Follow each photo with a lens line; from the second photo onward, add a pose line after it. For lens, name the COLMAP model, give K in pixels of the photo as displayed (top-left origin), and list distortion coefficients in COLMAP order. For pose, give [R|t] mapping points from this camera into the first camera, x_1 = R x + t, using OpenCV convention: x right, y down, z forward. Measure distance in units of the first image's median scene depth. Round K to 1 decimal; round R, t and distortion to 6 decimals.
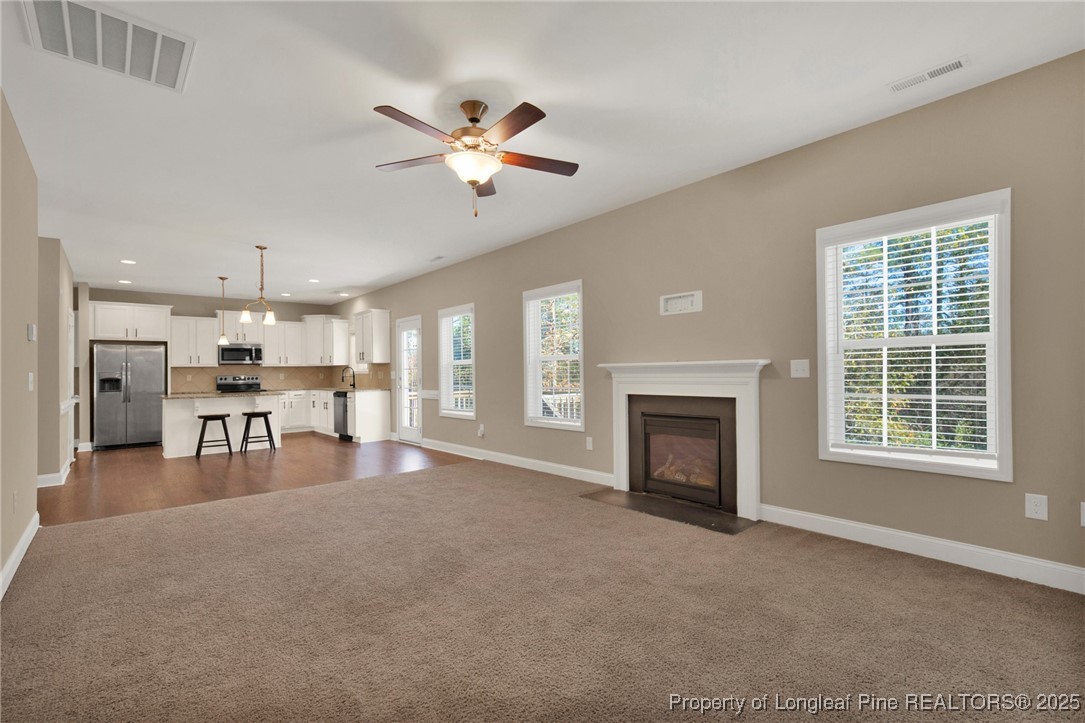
lens RADIAL K [[502.3, 0, 548.4], [0, 502.3, 364.5], [0, 0, 1]] dist [0.002937, 0.001474]
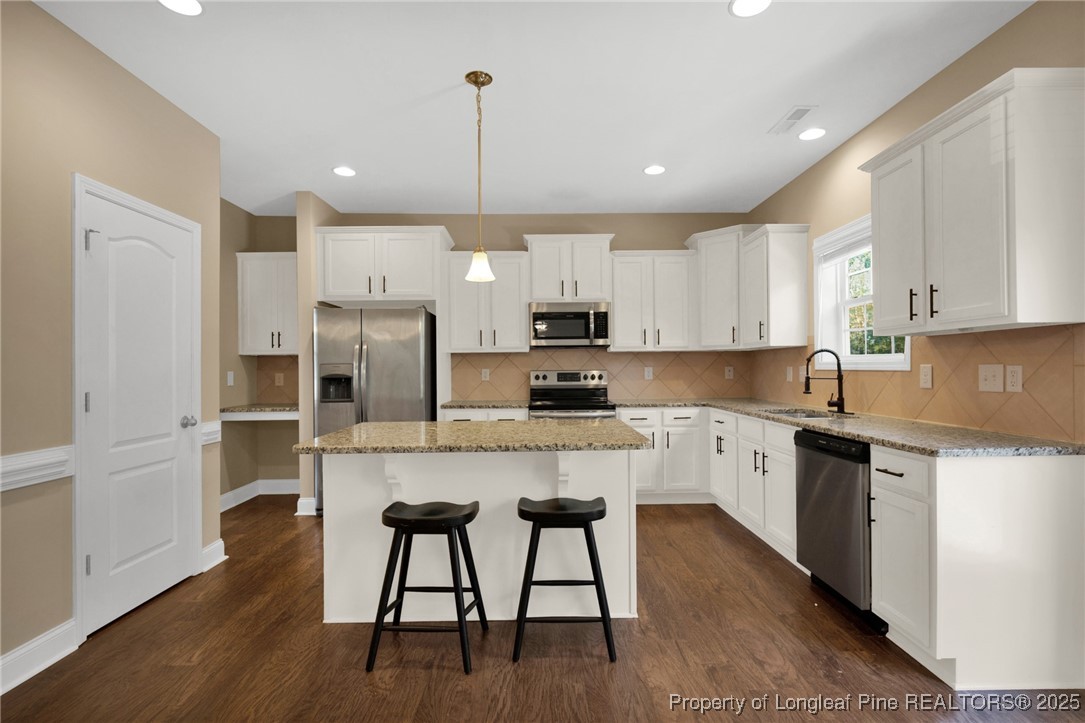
lens RADIAL K [[502.3, 0, 548.4], [0, 502.3, 364.5], [0, 0, 1]] dist [0.002937, 0.001474]
pose [[0.752337, 0.000541, -0.658778, -0.317408], [0.005125, 0.999965, 0.006674, 0.012652], [0.658759, -0.008398, 0.752307, 0.635065]]
